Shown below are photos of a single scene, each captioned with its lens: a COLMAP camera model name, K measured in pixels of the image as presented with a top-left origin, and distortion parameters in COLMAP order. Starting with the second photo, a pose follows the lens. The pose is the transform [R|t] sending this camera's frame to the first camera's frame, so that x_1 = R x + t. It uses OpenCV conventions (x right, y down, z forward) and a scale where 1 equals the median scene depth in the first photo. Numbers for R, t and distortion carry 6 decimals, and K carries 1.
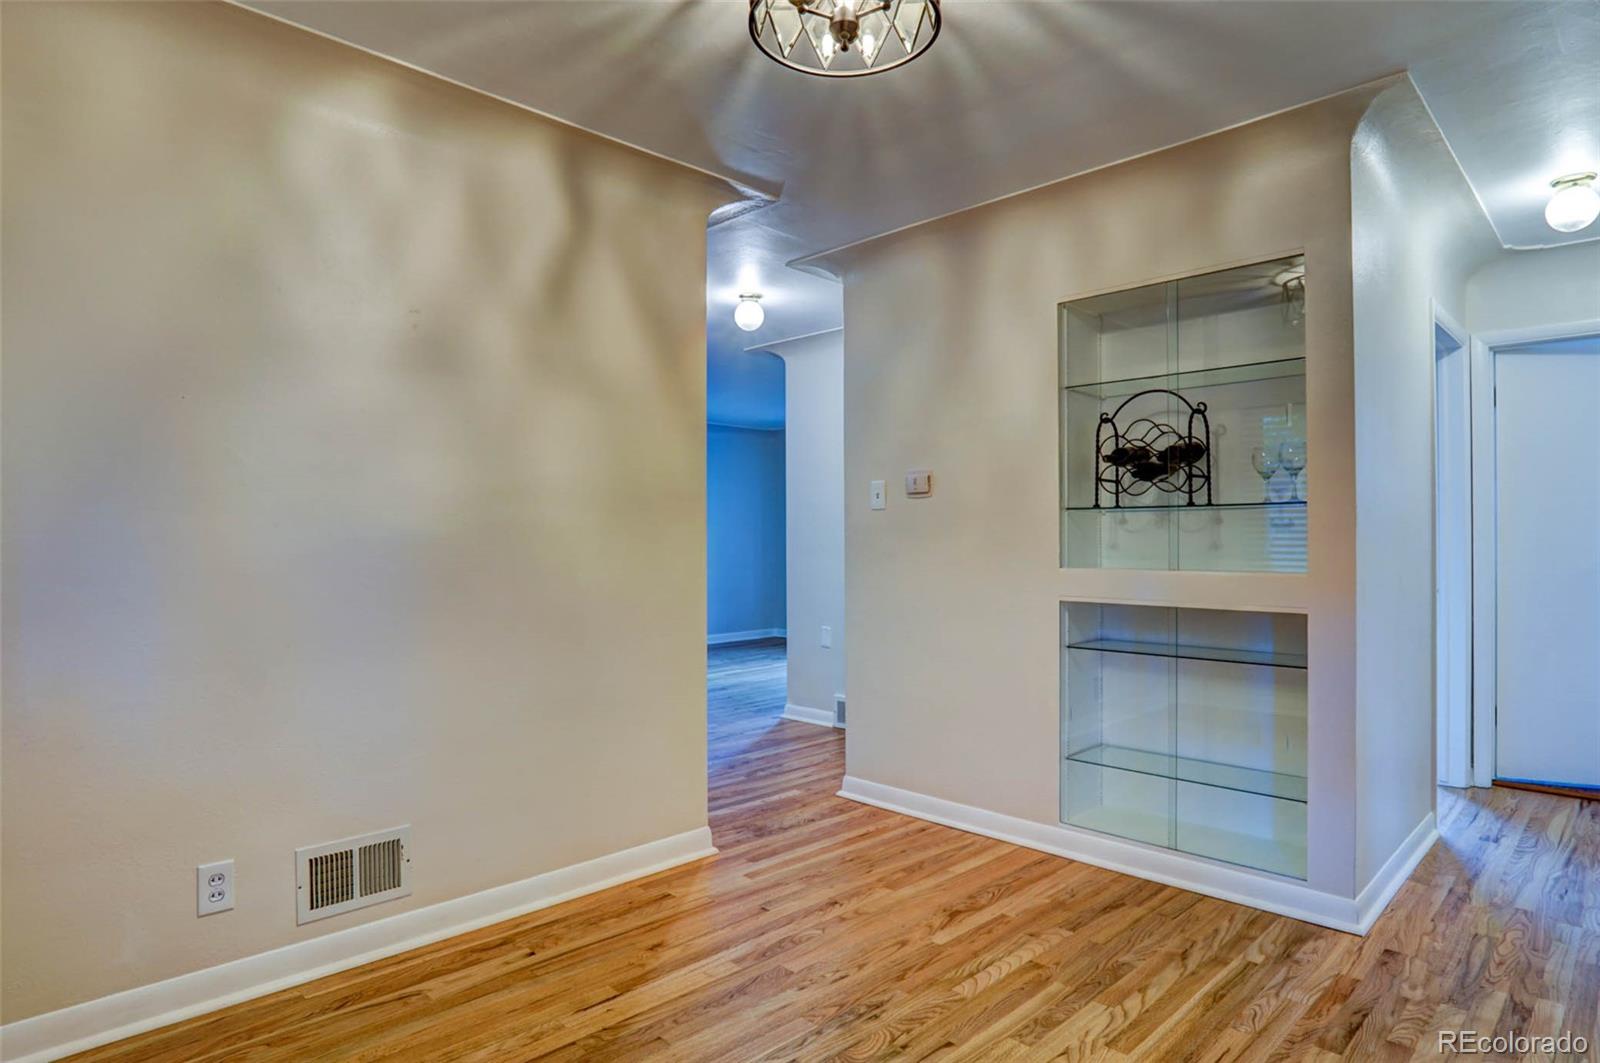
lens RADIAL K [[895.9, 0, 805.7], [0, 895.9, 528.2], [0, 0, 1]] dist [-0.019862, 0.001747]
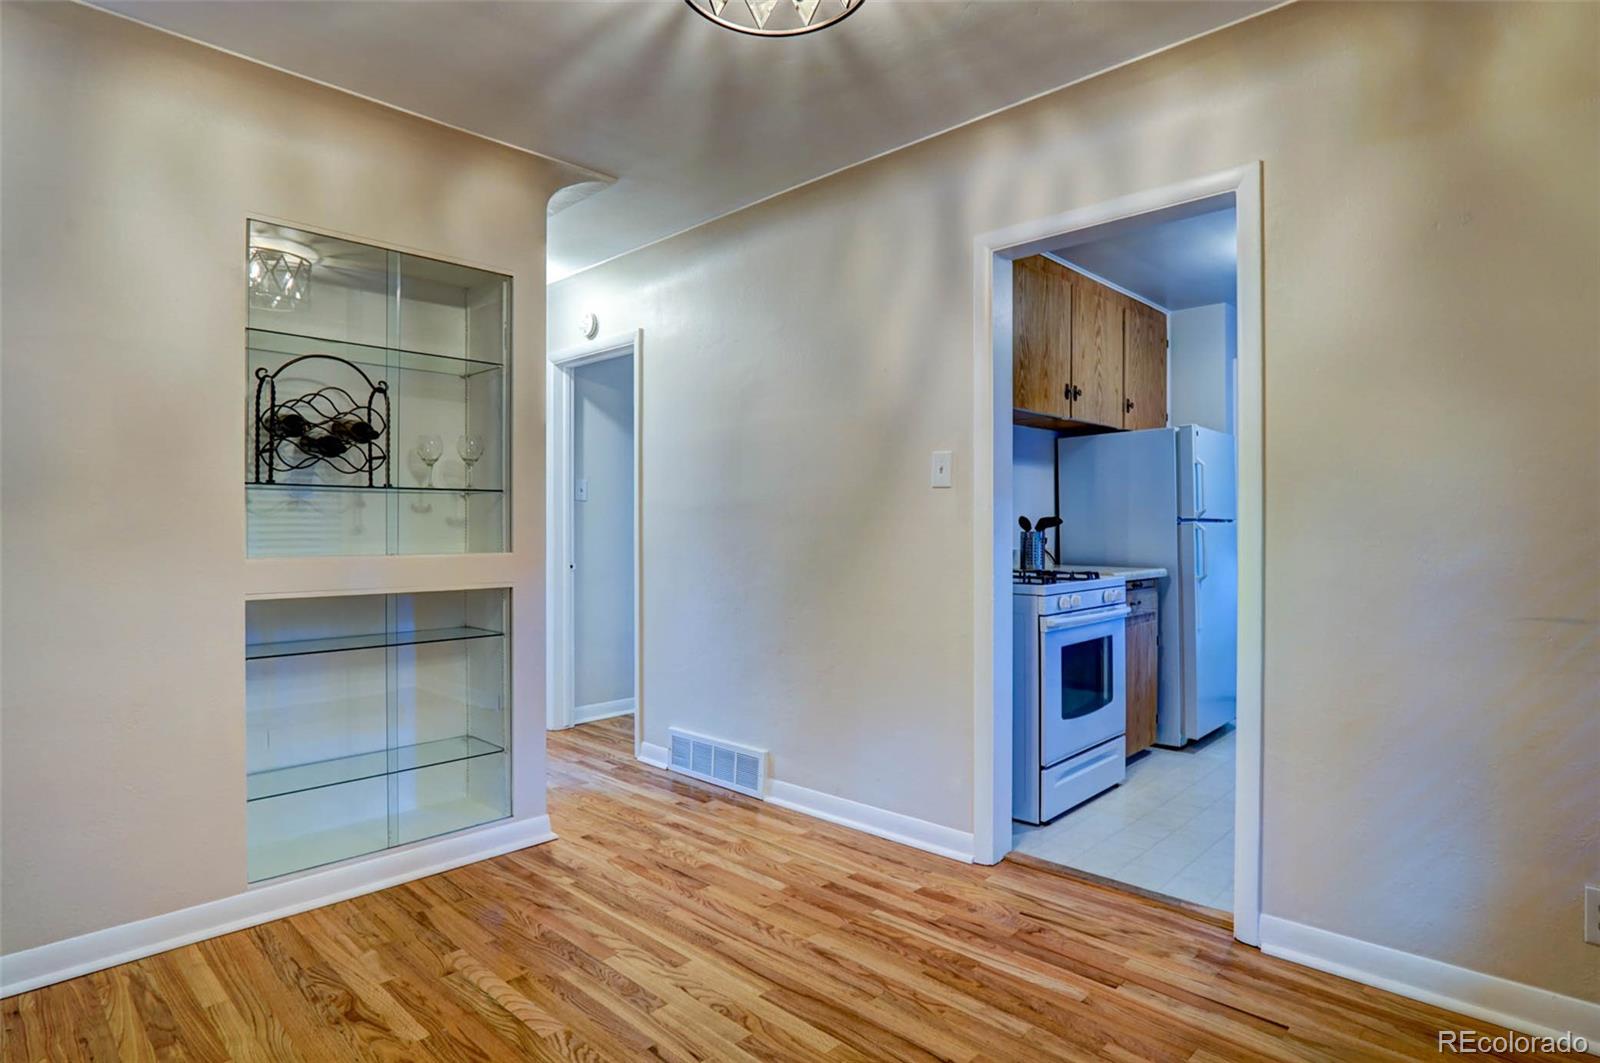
lens RADIAL K [[870.9, 0, 769.9], [0, 870.9, 532.7], [0, 0, 1]] dist [-0.013125, 0.000693]
pose [[0.007814, -0.002796, 0.999966, -0.554073], [-0.004434, 0.999986, 0.002831, 0.021104], [-0.999960, -0.004456, 0.007802, 0.640734]]
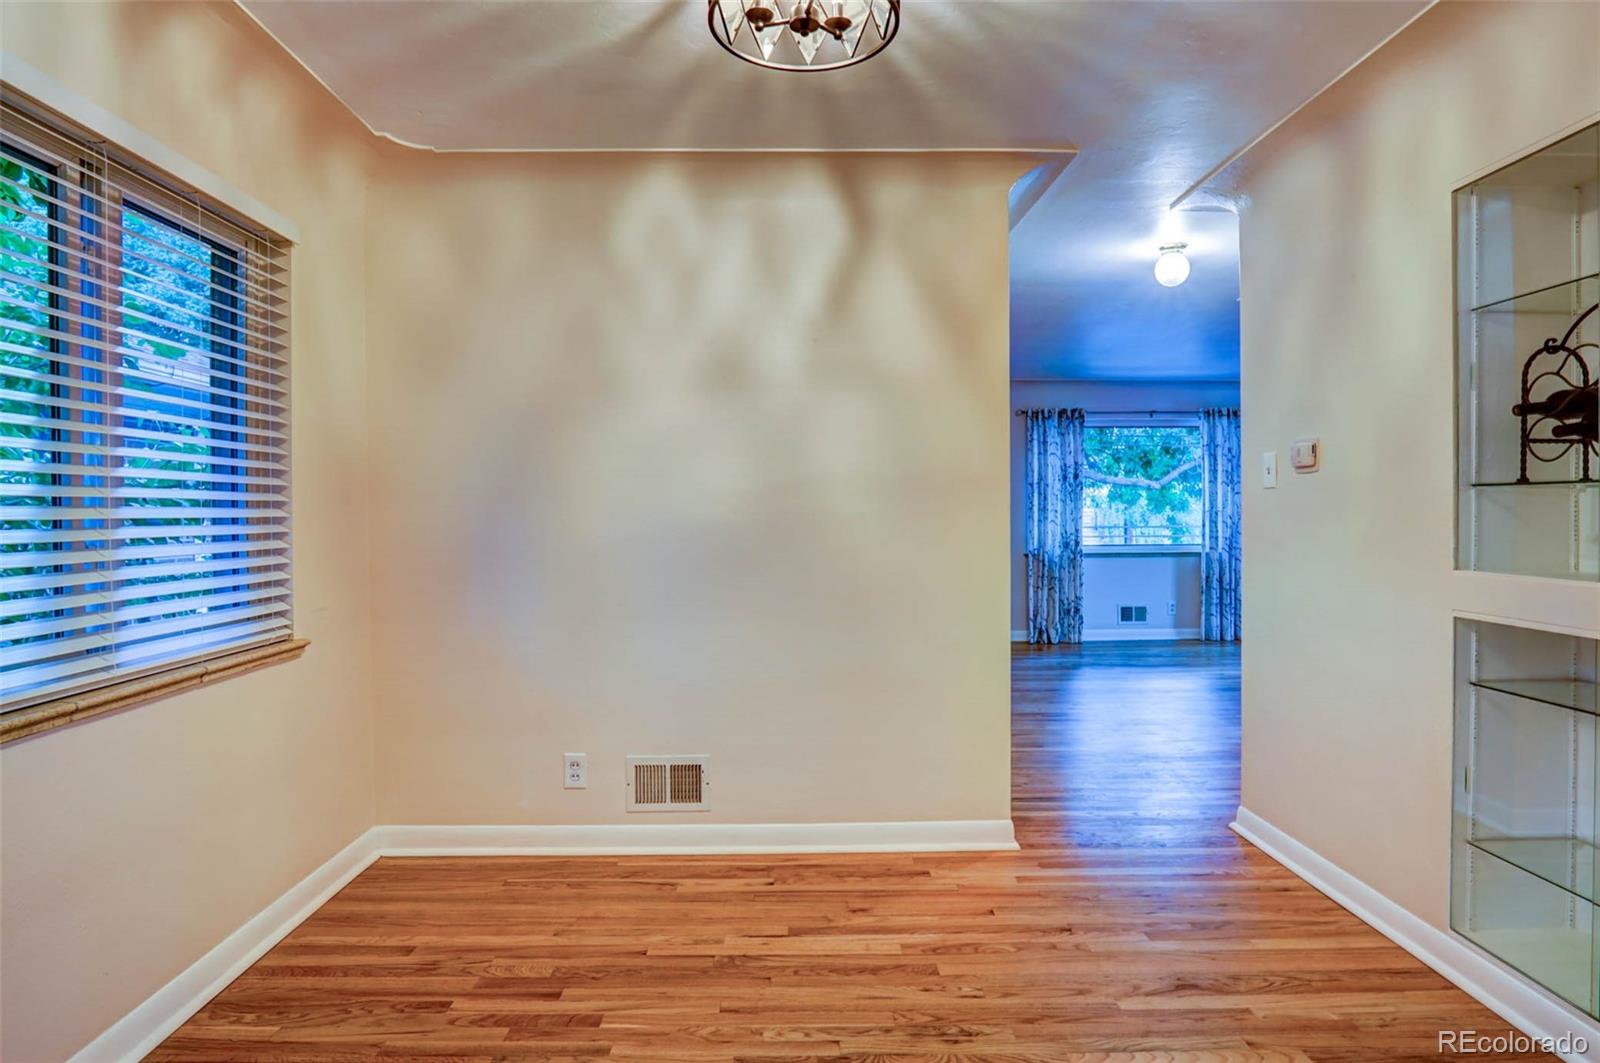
lens RADIAL K [[895.9, 0, 805.7], [0, 895.9, 528.2], [0, 0, 1]] dist [-0.019862, 0.001747]
pose [[0.720595, 0.007001, -0.693321, 0.475325], [0.013421, 0.999621, 0.024043, -0.013872], [0.693226, -0.026631, 0.720228, 0.178198]]
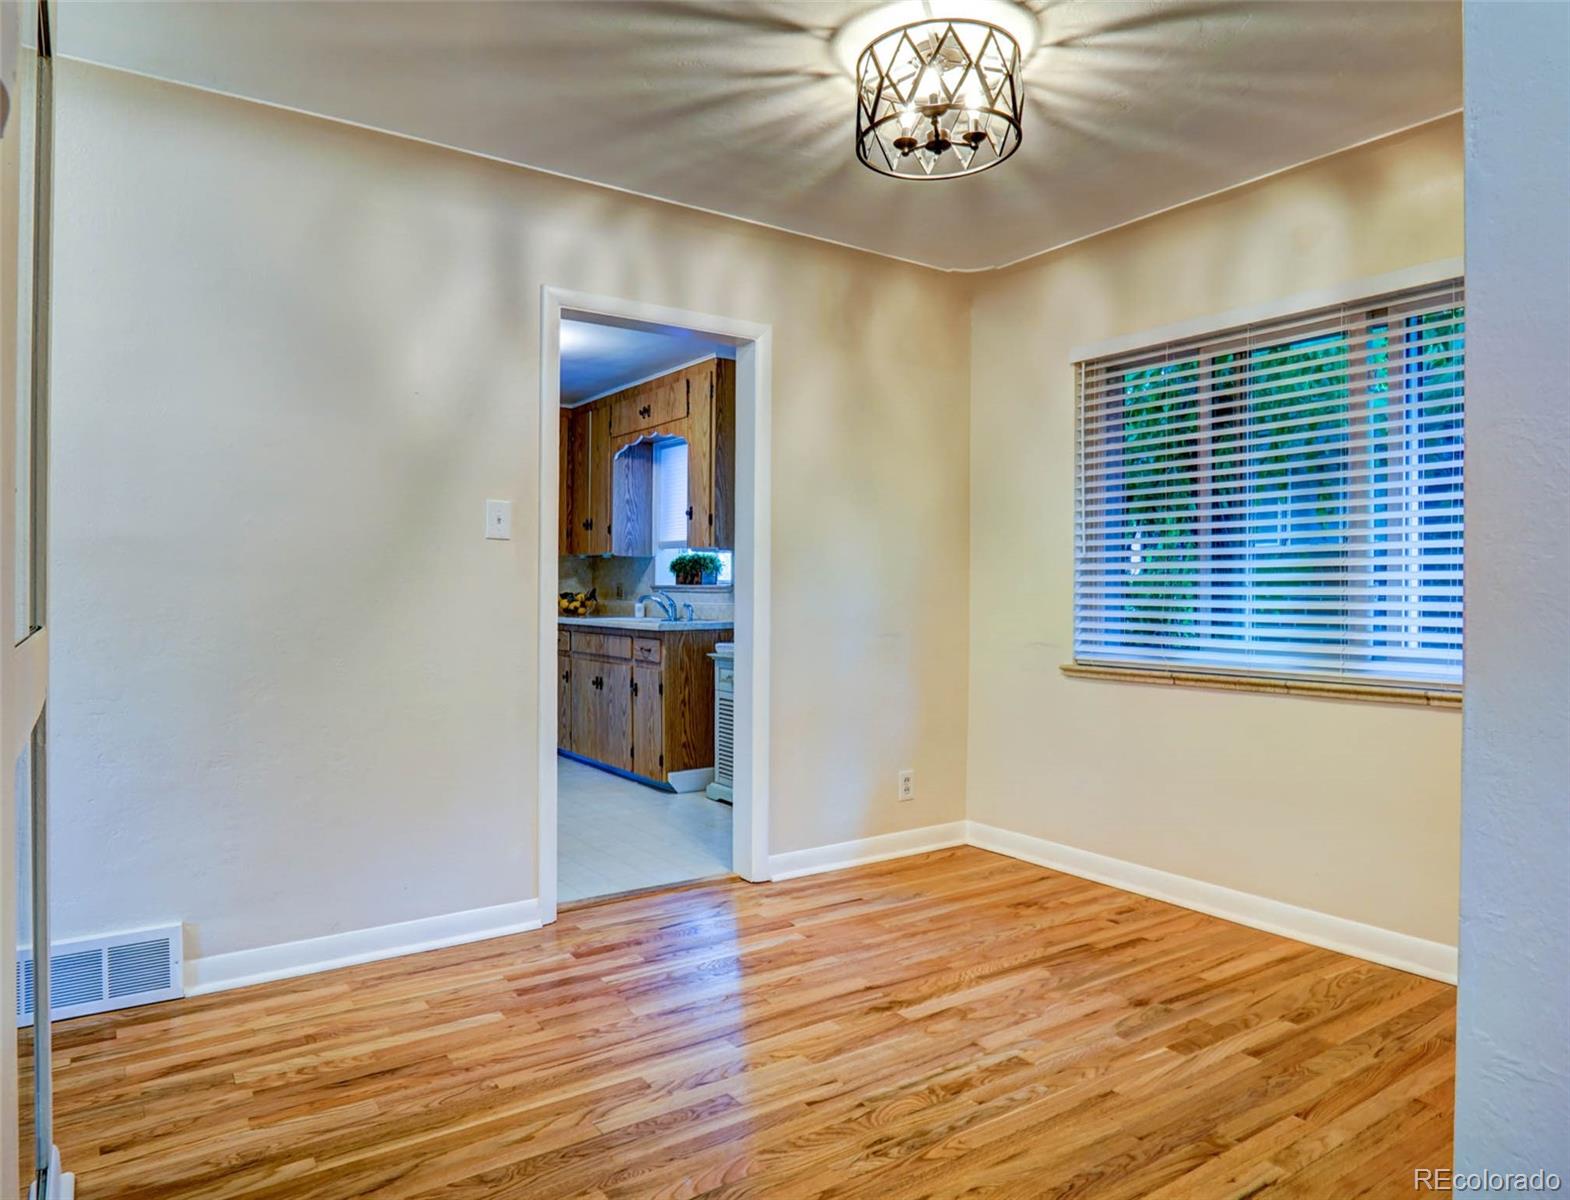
lens RADIAL K [[997.1, 0, 785.0], [0, 997.1, 600.0], [0, 0, 1]] dist [-0.005993, -0.001631]
pose [[-0.984128, -0.005778, 0.177364, 0.004681], [-0.006947, 0.999958, -0.005968, 0.044397], [-0.177322, -0.007106, -0.984127, 1.491494]]
